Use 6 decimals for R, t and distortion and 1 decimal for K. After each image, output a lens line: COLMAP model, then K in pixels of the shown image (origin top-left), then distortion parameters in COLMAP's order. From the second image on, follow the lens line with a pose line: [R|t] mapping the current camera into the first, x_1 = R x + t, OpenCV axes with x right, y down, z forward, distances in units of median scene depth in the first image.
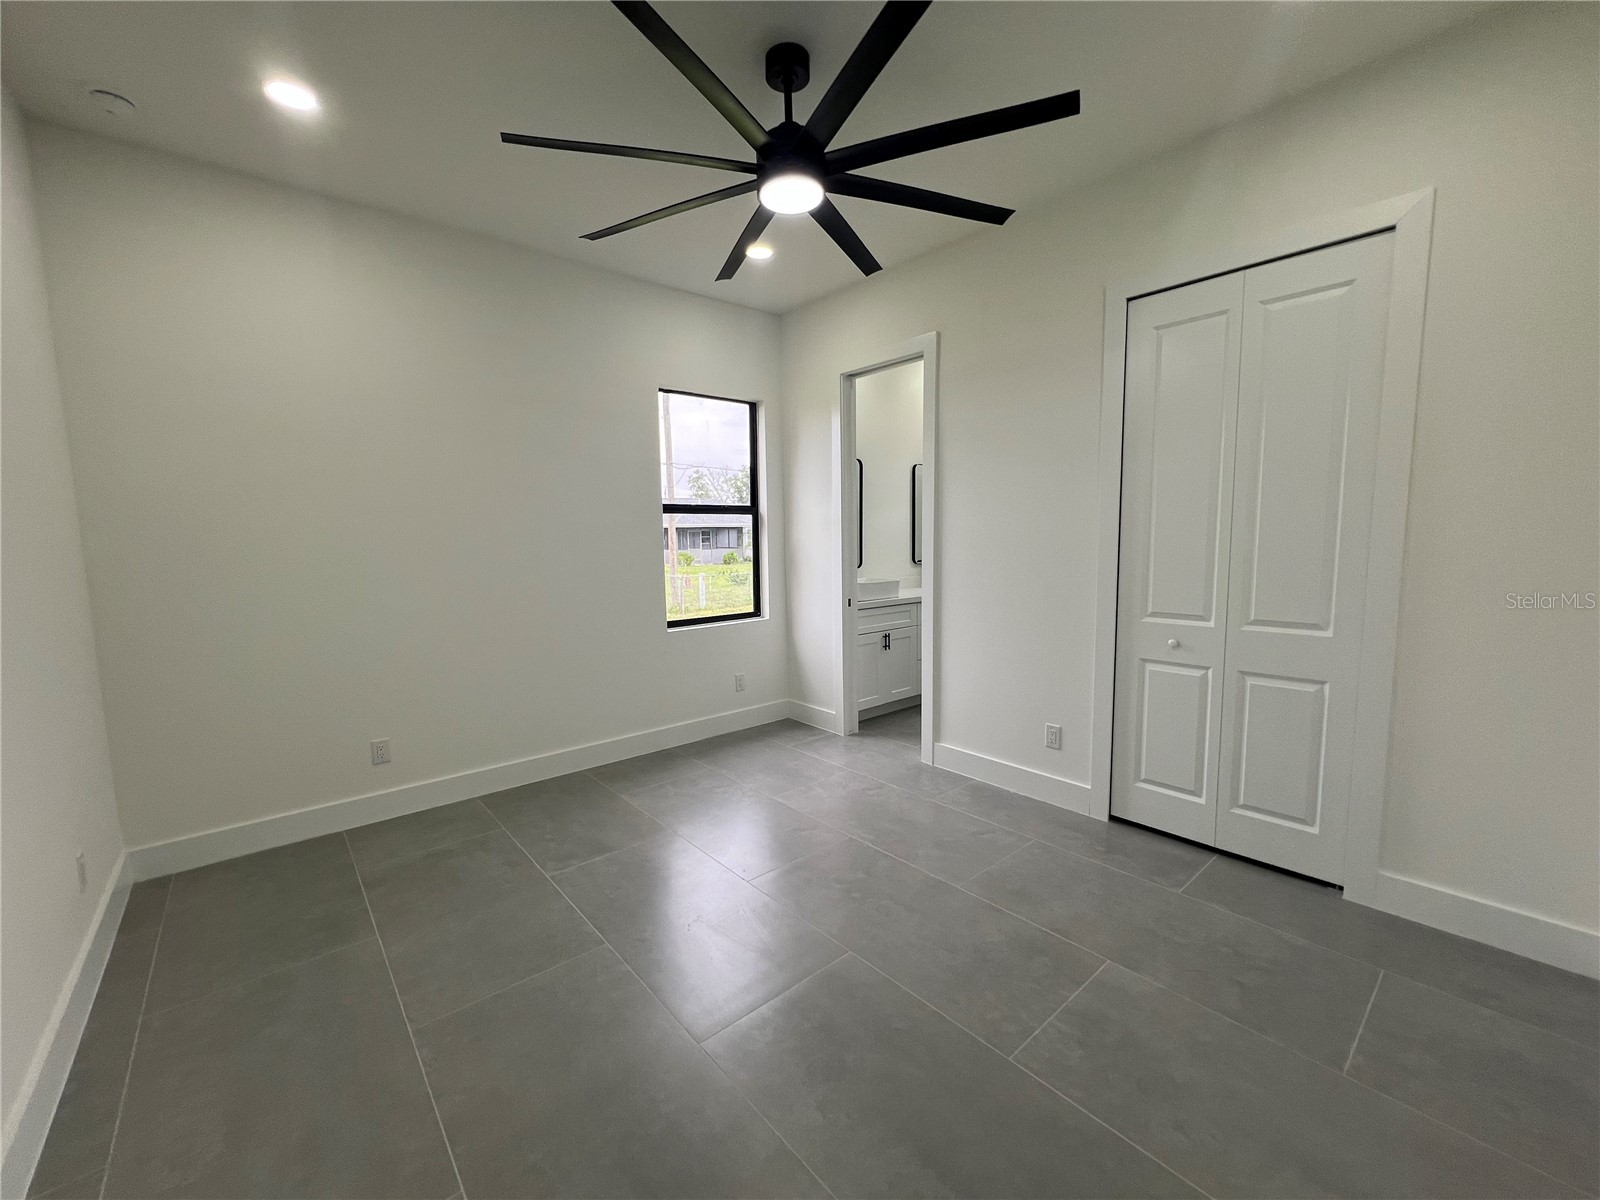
lens RADIAL K [[635.4, 0, 800.0], [0, 635.4, 600.0], [0, 0, 1]] dist [-0.000718, -0.000019]
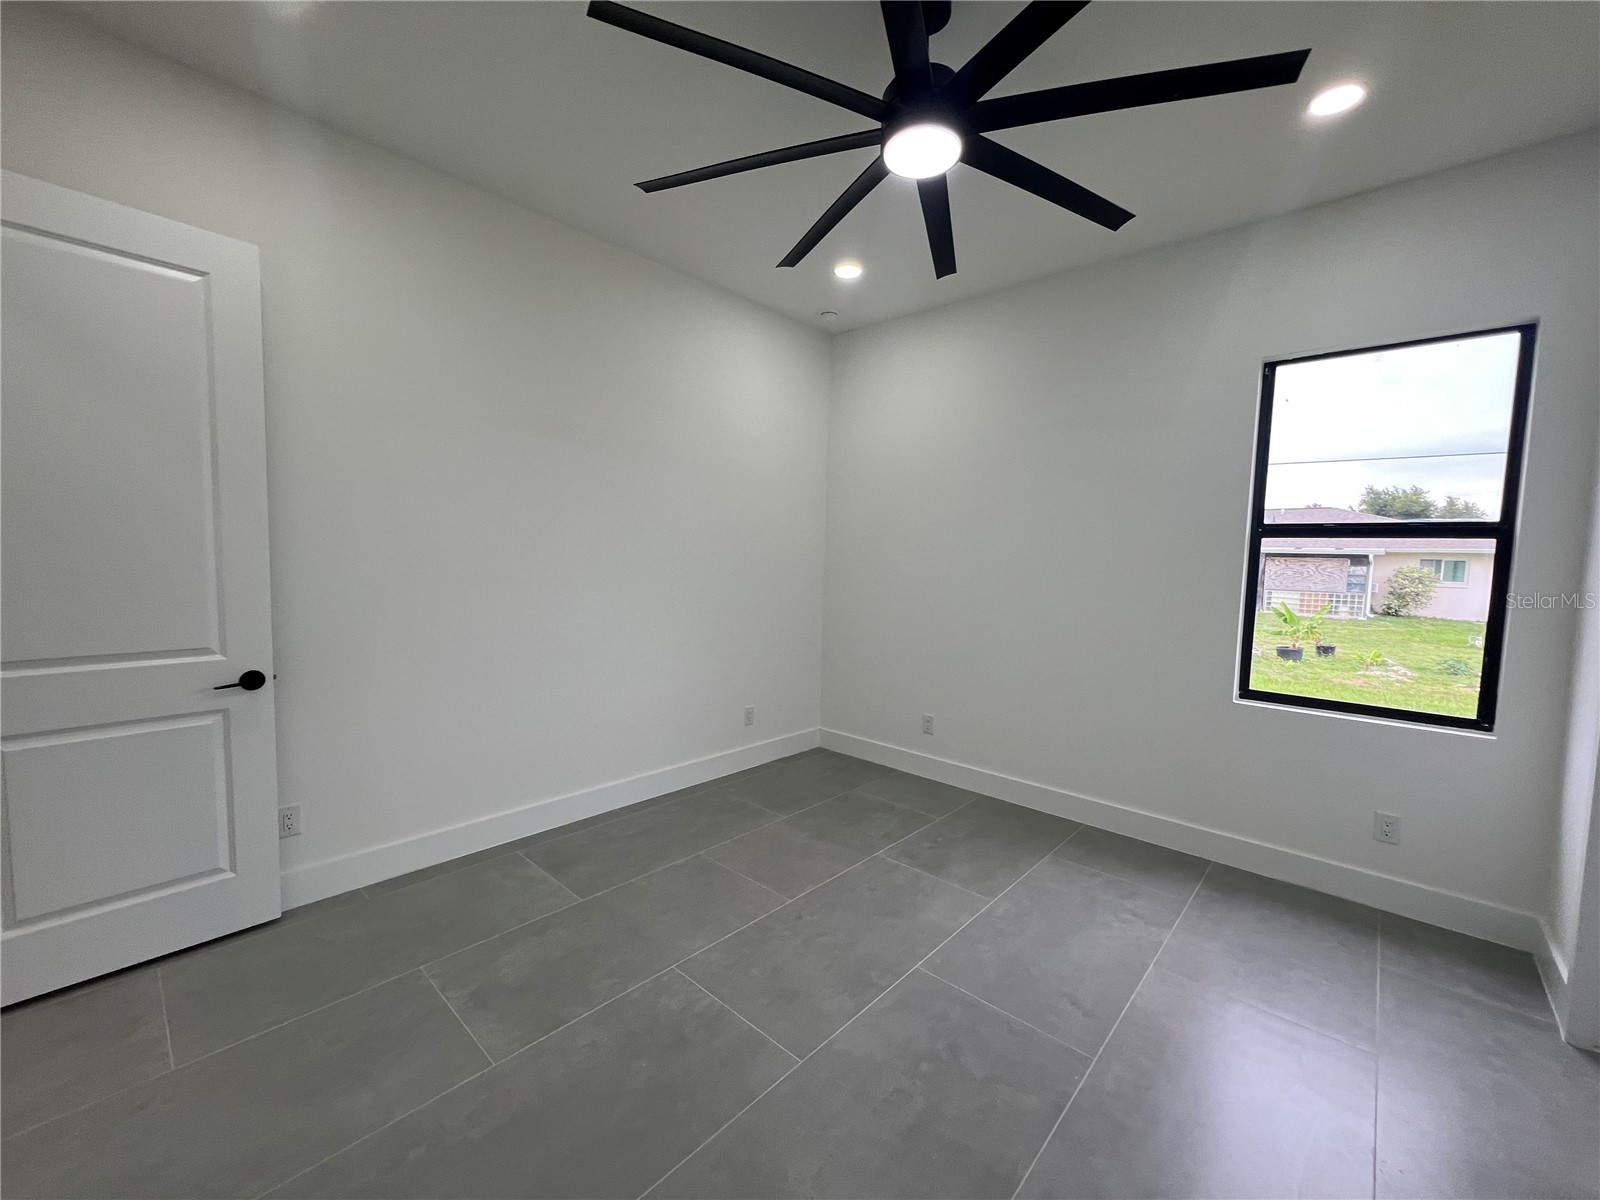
lens RADIAL K [[649.6, 0, 796.1], [0, 649.6, 579.0], [0, 0, 1]] dist [0.000787, -0.000011]
pose [[0.119023, 0.056437, -0.991286, 0.520422], [-0.125387, 0.991245, 0.041379, -0.062525], [0.984942, 0.119369, 0.125058, 0.474504]]
